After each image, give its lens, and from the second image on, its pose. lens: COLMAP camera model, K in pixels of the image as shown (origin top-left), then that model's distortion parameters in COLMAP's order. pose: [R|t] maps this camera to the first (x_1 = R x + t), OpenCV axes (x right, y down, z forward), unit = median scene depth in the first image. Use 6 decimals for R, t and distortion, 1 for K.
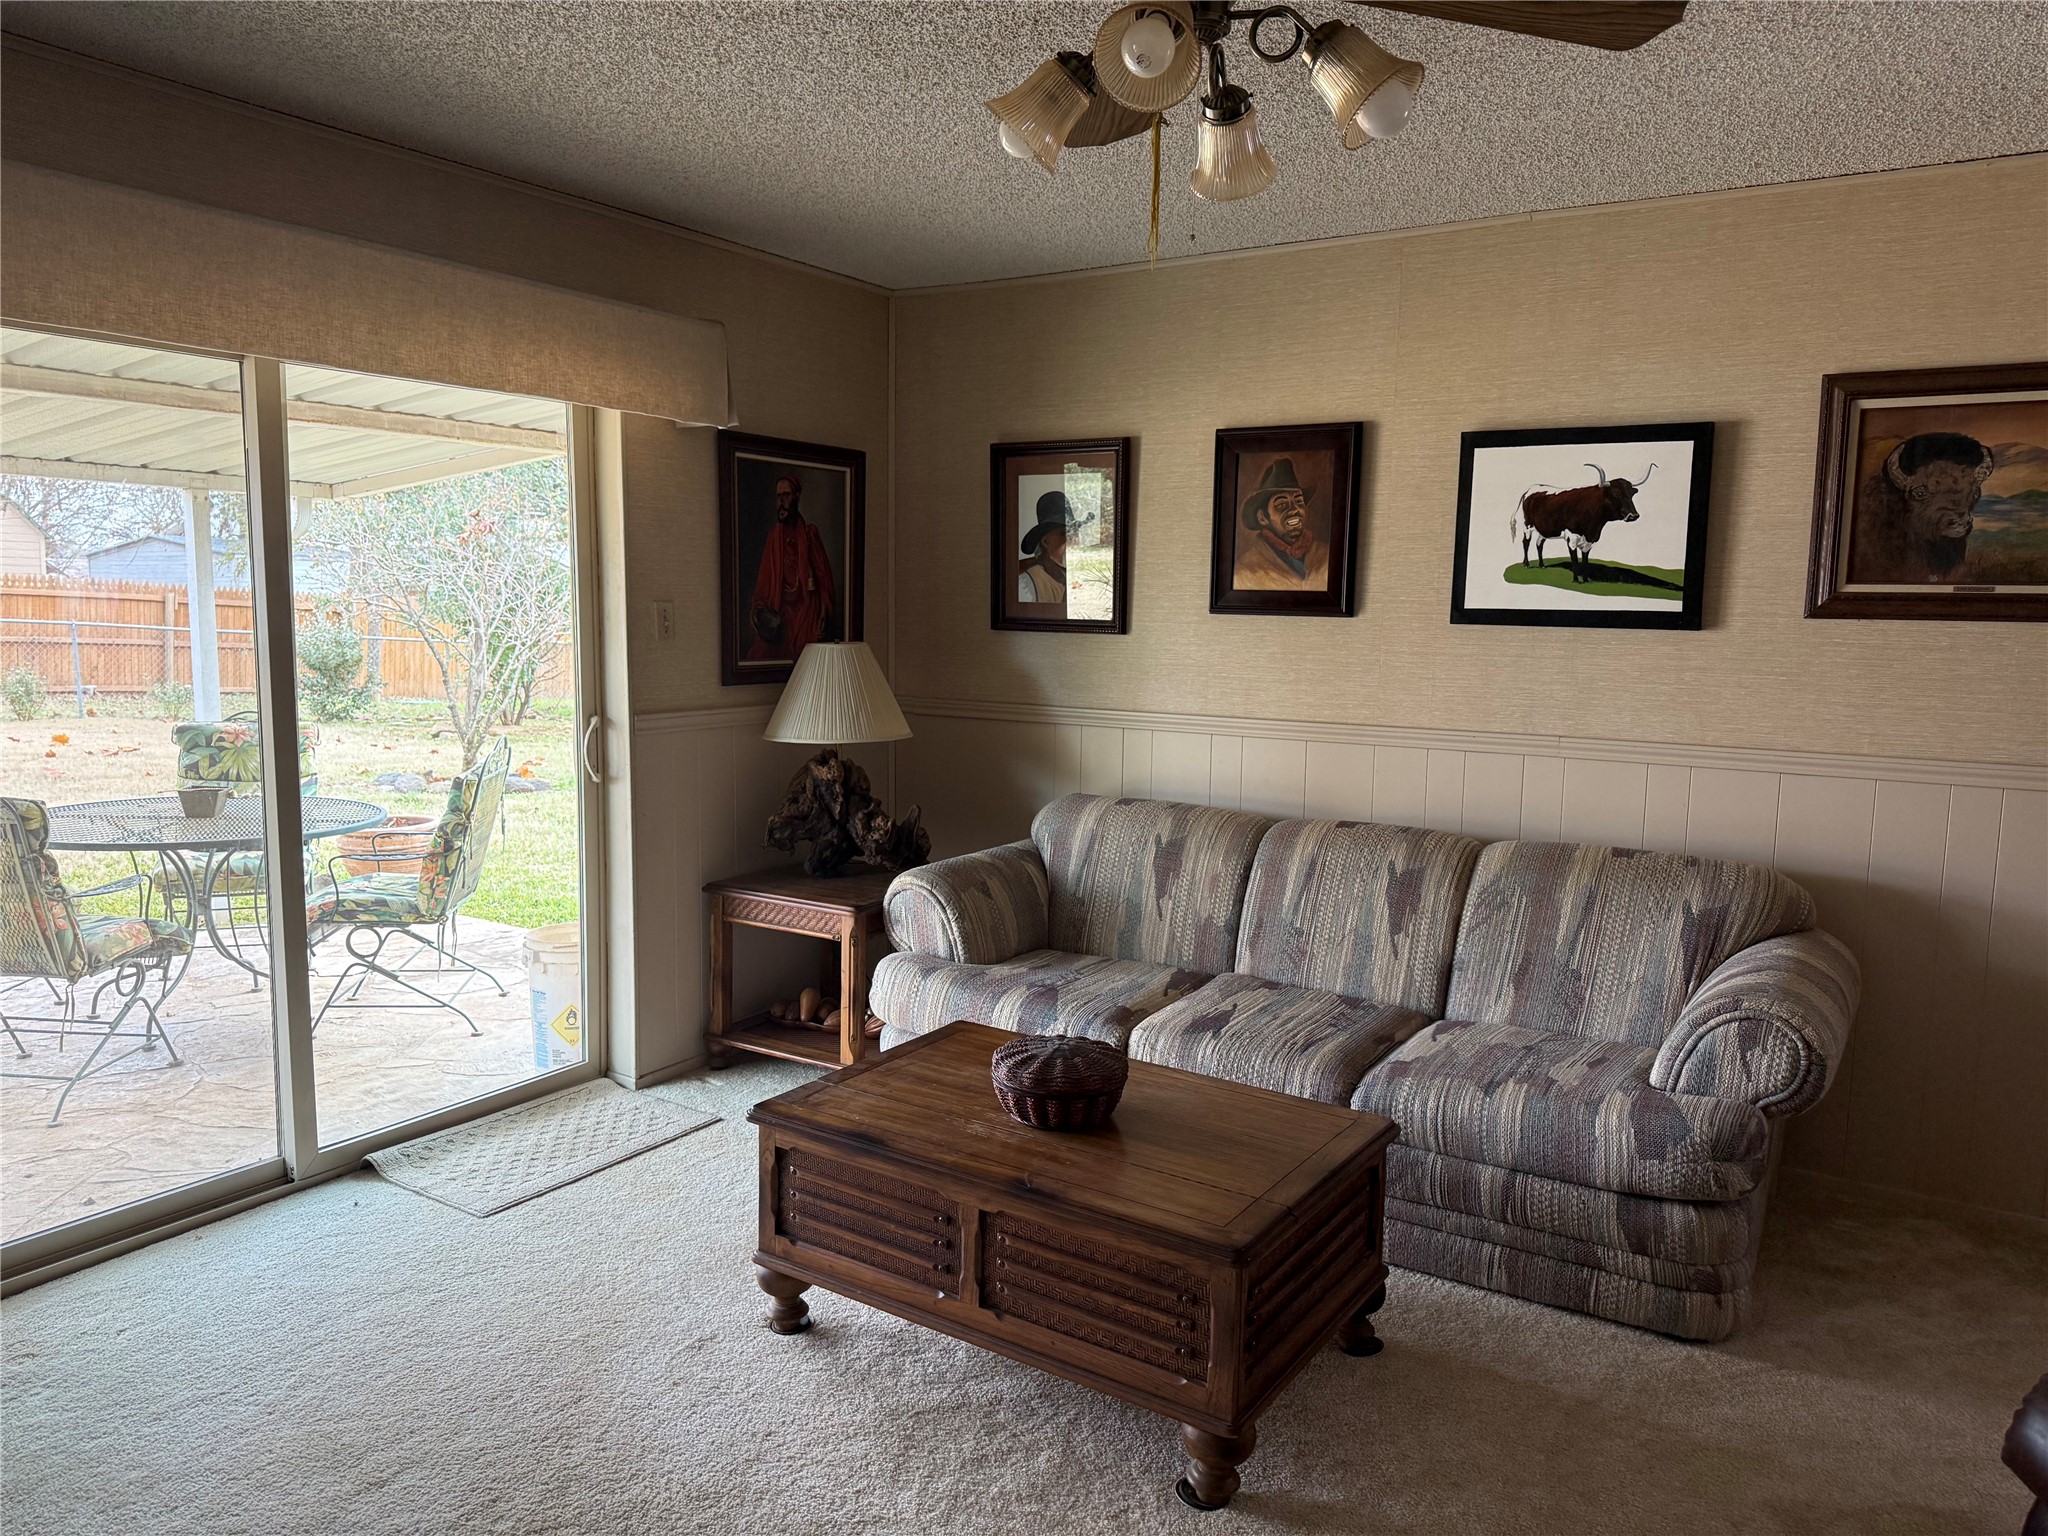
lens RADIAL K [[1404.0, 0, 1024.0], [0, 1404.0, 768.0], [0, 0, 1]] dist [0.007073, -0.001272]
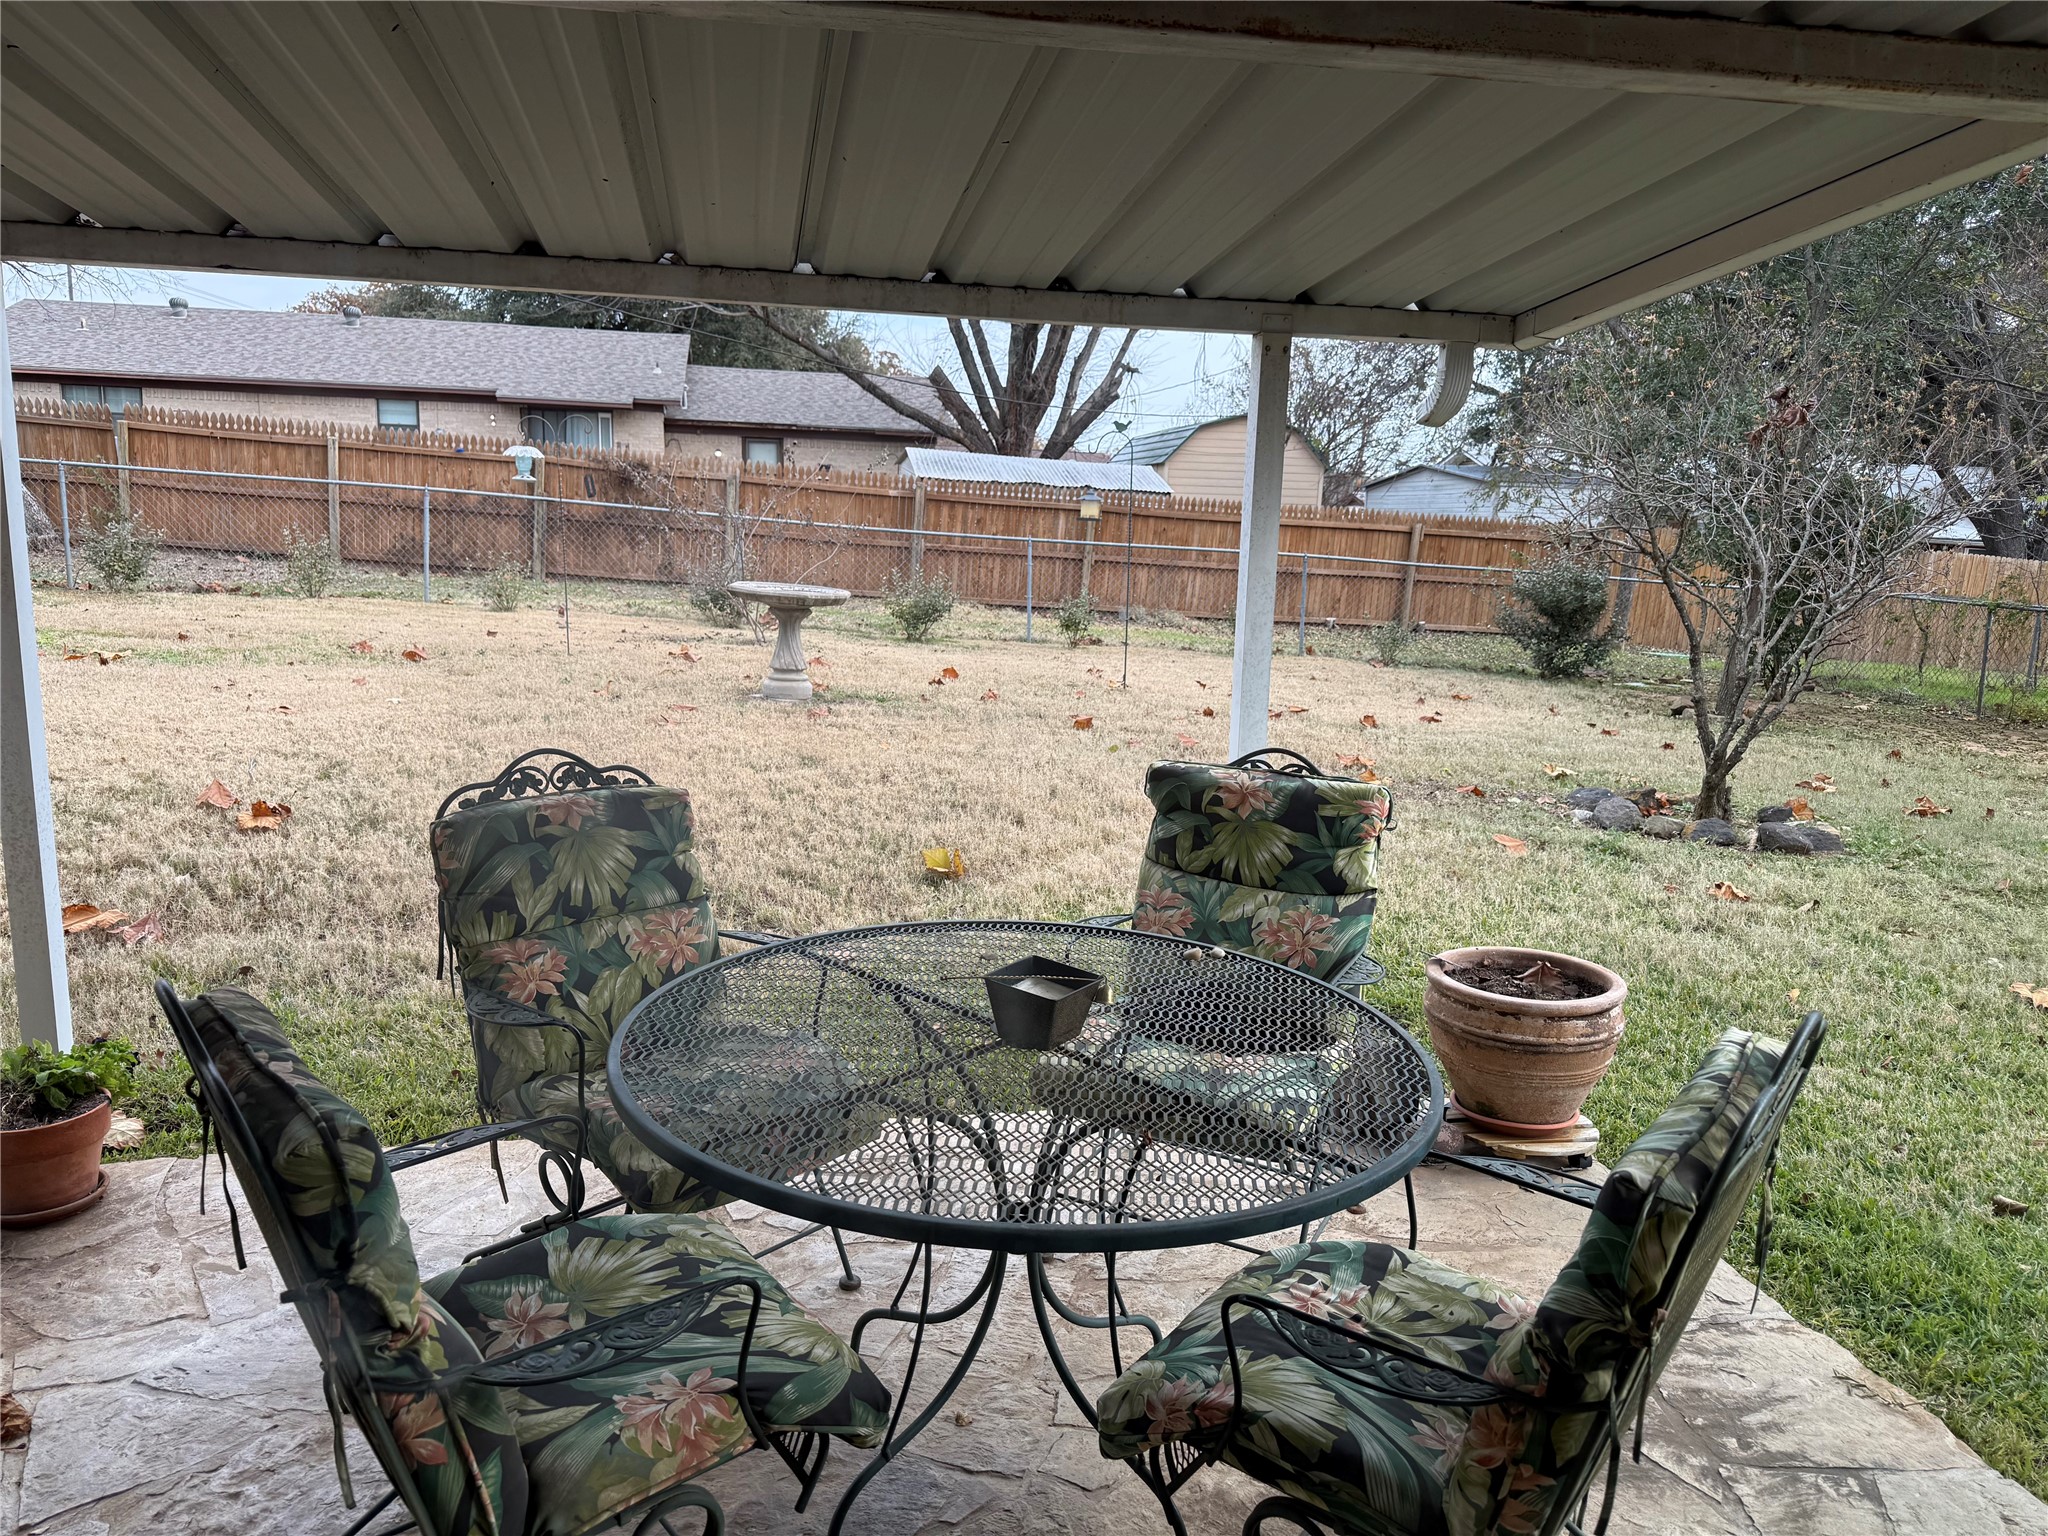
lens RADIAL K [[1404.0, 0, 1024.0], [0, 1404.0, 768.0], [0, 0, 1]] dist [0.007073, -0.001272]
pose [[0.665015, 0.139825, -0.733624, -0.121282], [-0.106127, 0.990041, 0.092494, -0.037057], [0.739251, 0.016347, 0.673232, 0.303545]]
